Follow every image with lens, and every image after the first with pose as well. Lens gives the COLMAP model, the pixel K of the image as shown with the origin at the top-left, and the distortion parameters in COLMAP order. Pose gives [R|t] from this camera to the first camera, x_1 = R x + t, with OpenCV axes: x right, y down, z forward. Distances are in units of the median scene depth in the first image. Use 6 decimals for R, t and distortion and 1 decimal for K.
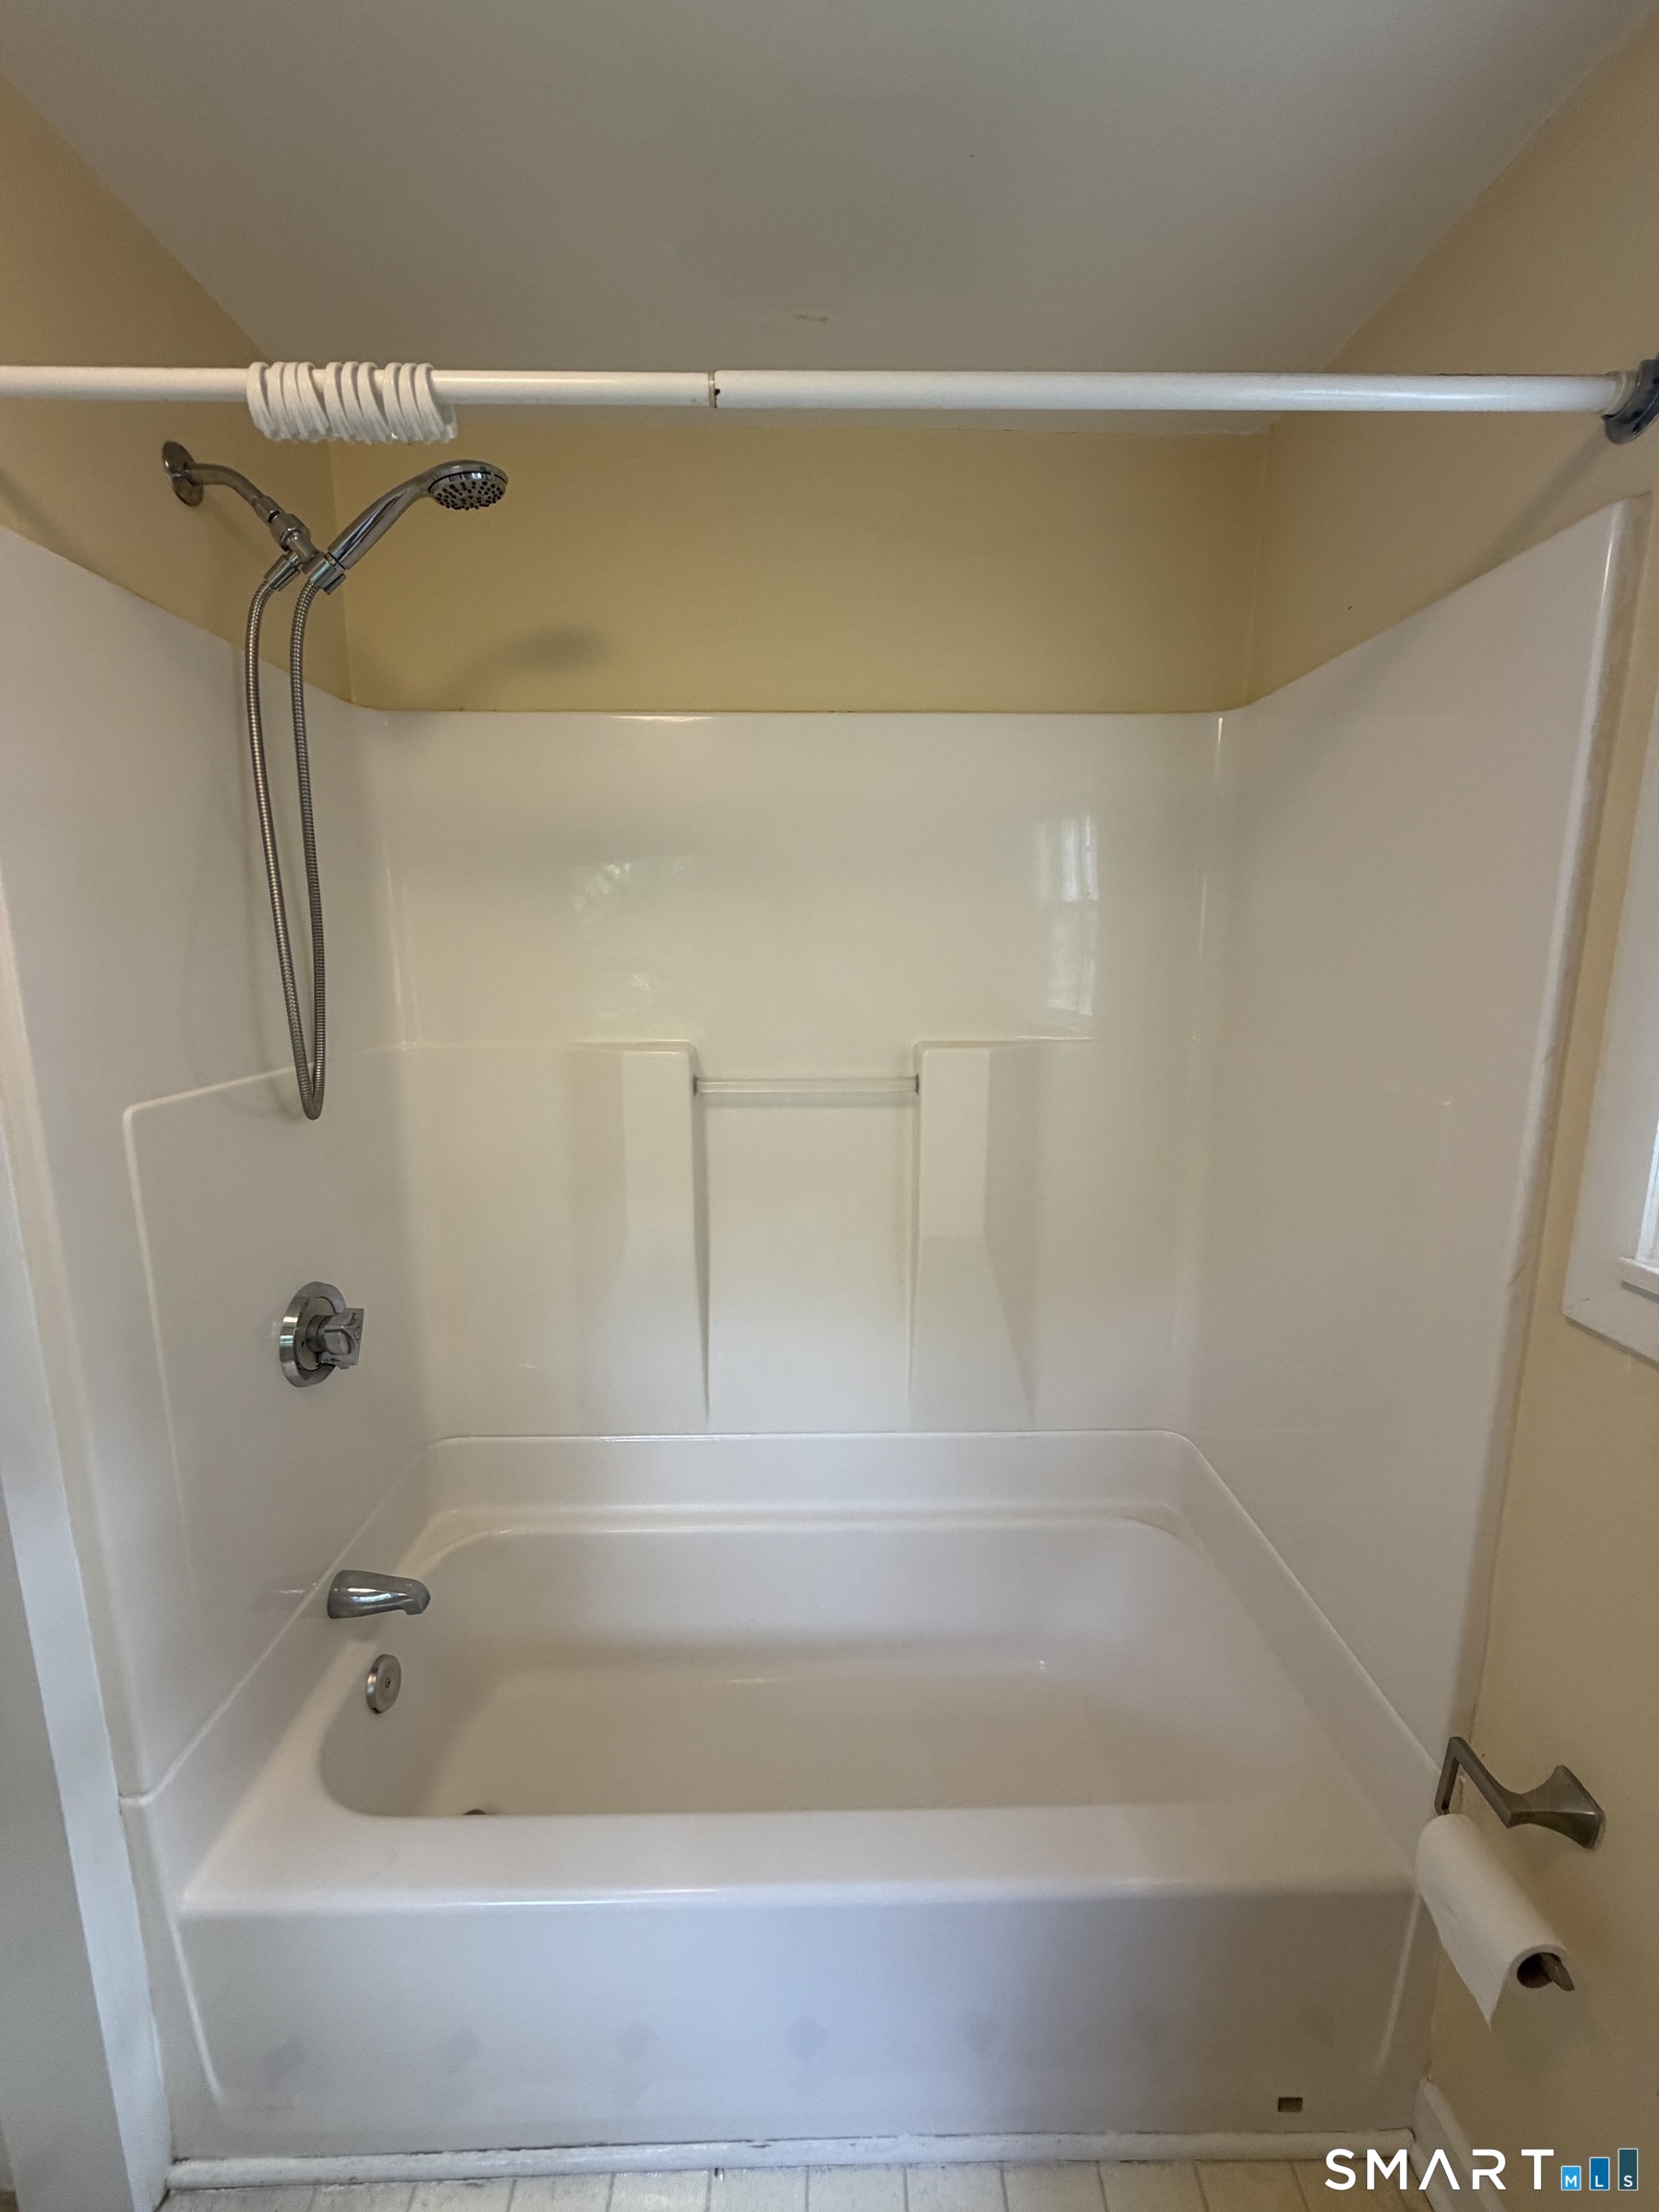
lens RADIAL K [[892.9, 0, 824.9], [0, 892.9, 1110.3], [0, 0, 1]] dist [0.009923, -0.001395]
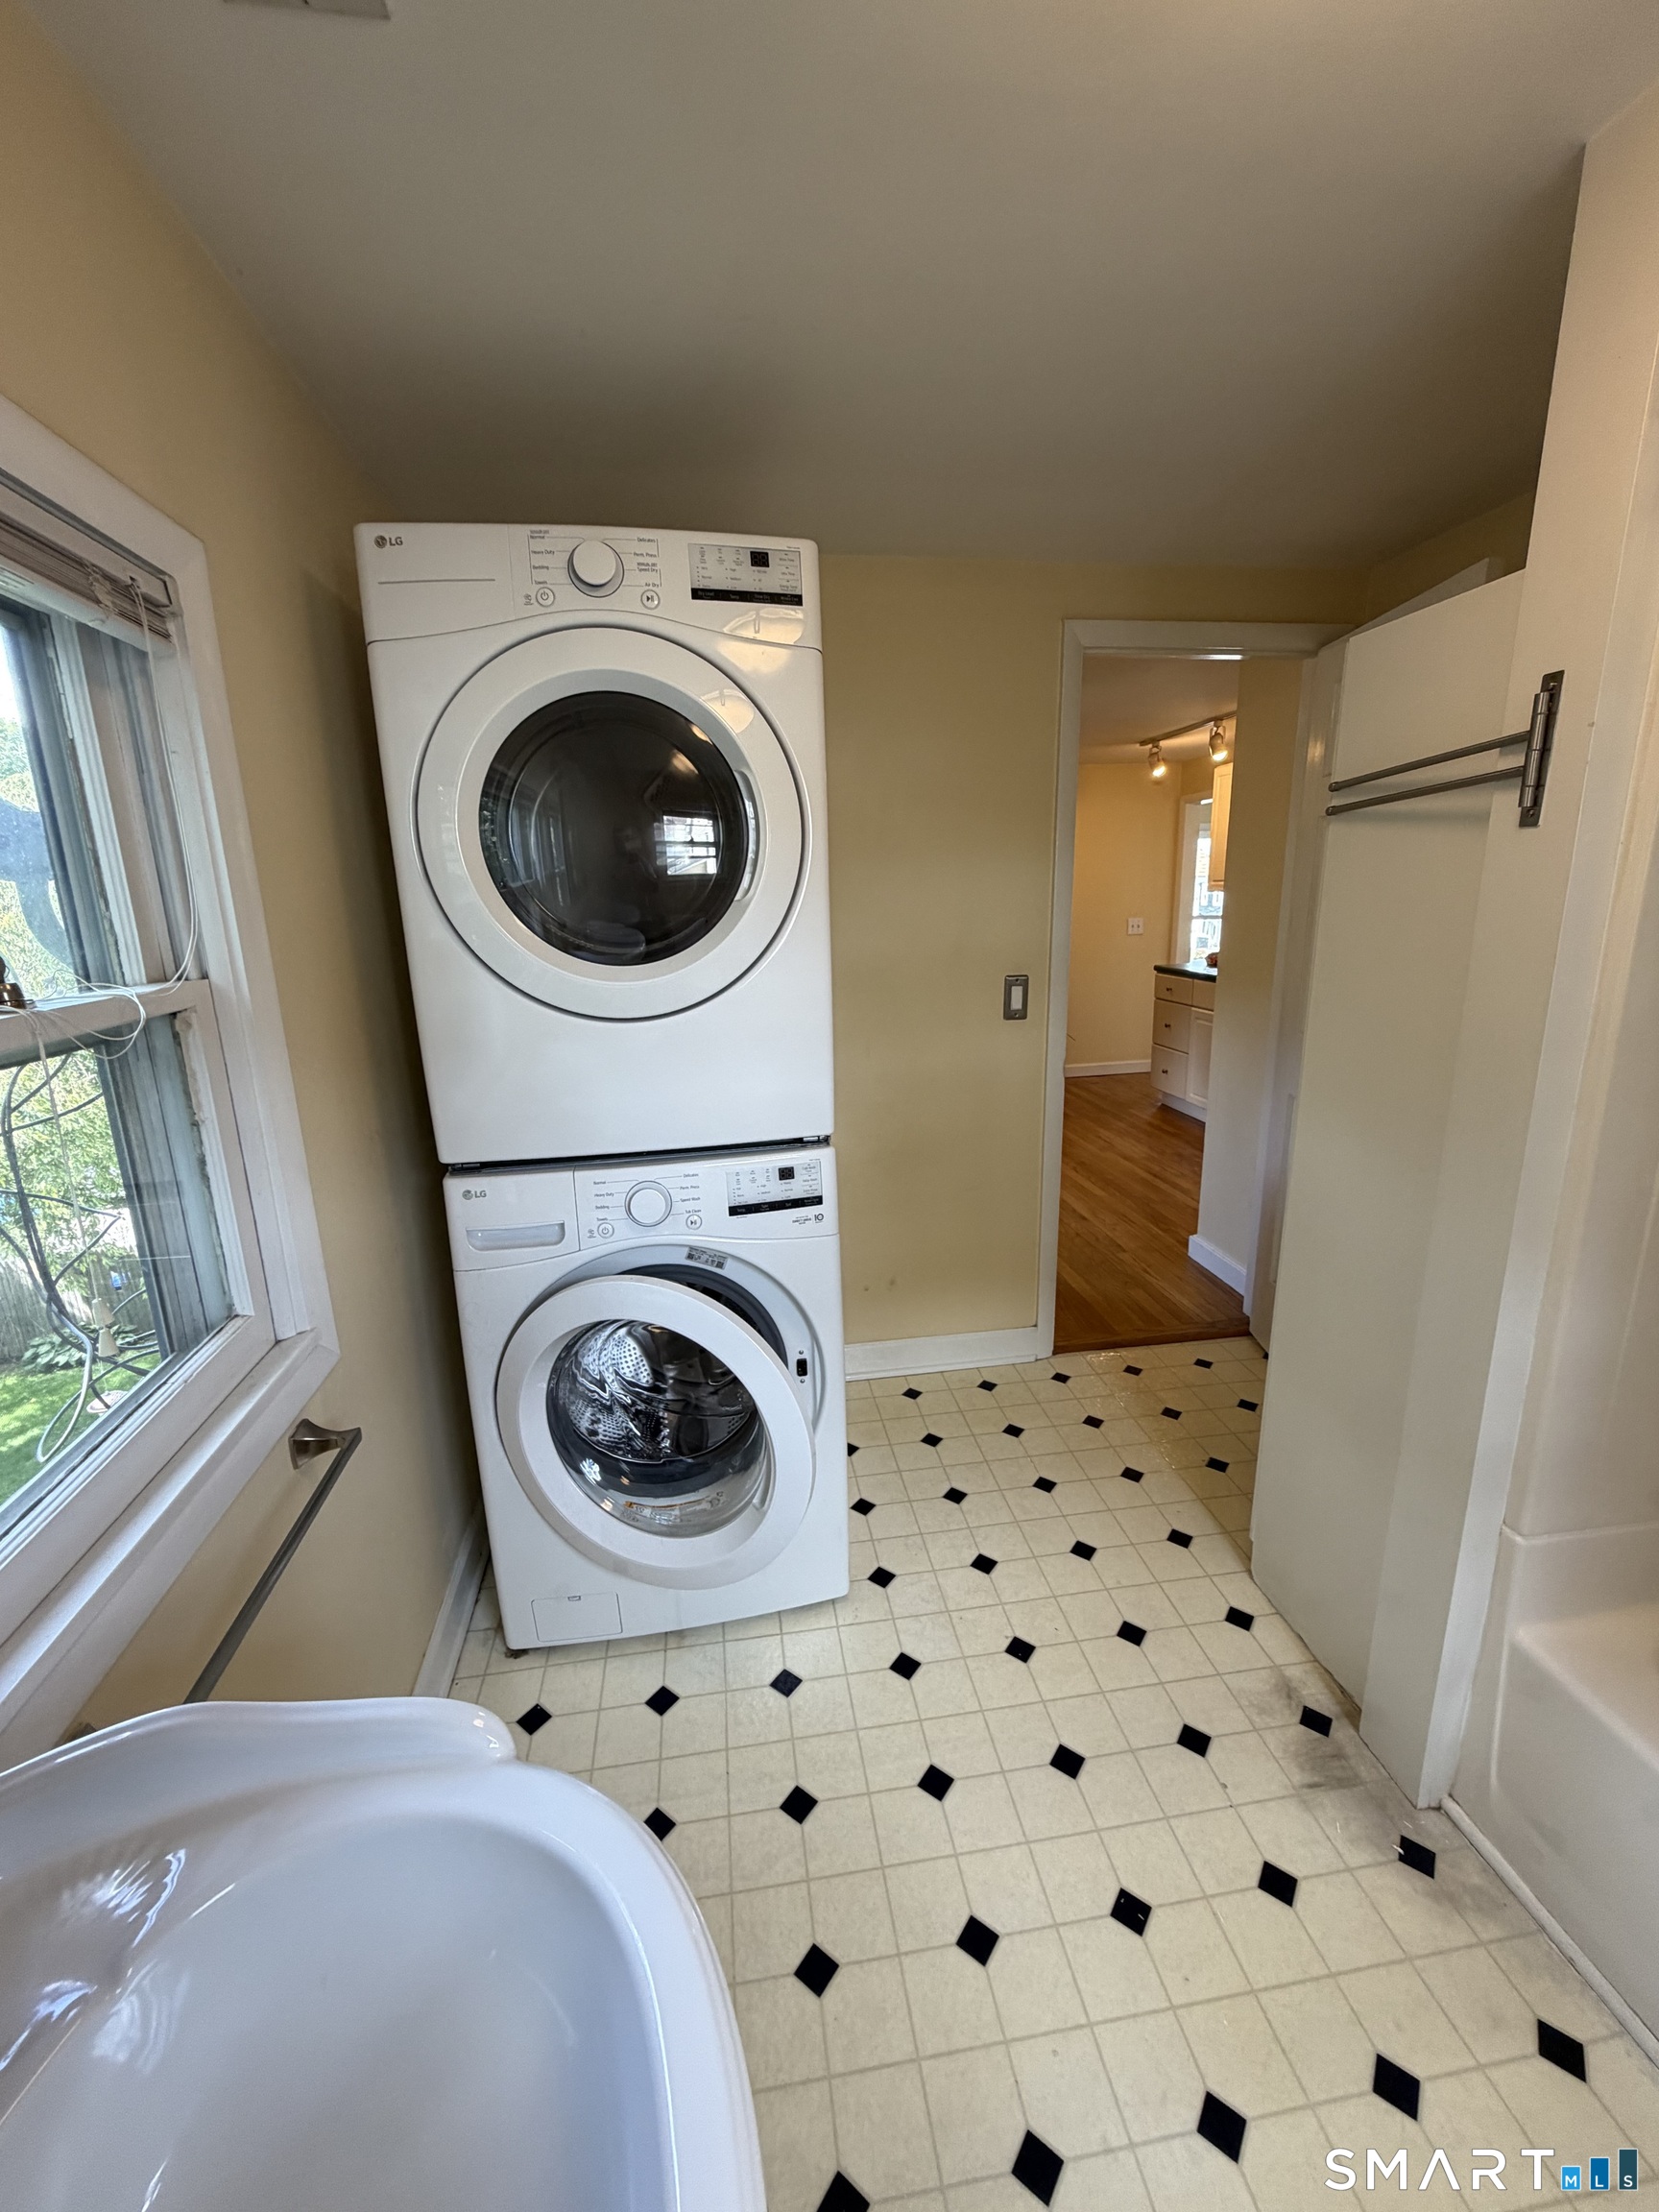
lens RADIAL K [[892.9, 0, 824.9], [0, 892.9, 1103.6], [0, 0, 1]] dist [0.009923, -0.001395]
pose [[0.115244, 0.236379, -0.964803, 0.224040], [-0.163134, 0.962590, 0.216351, 0.048384], [0.979850, 0.132459, 0.149494, -0.245811]]
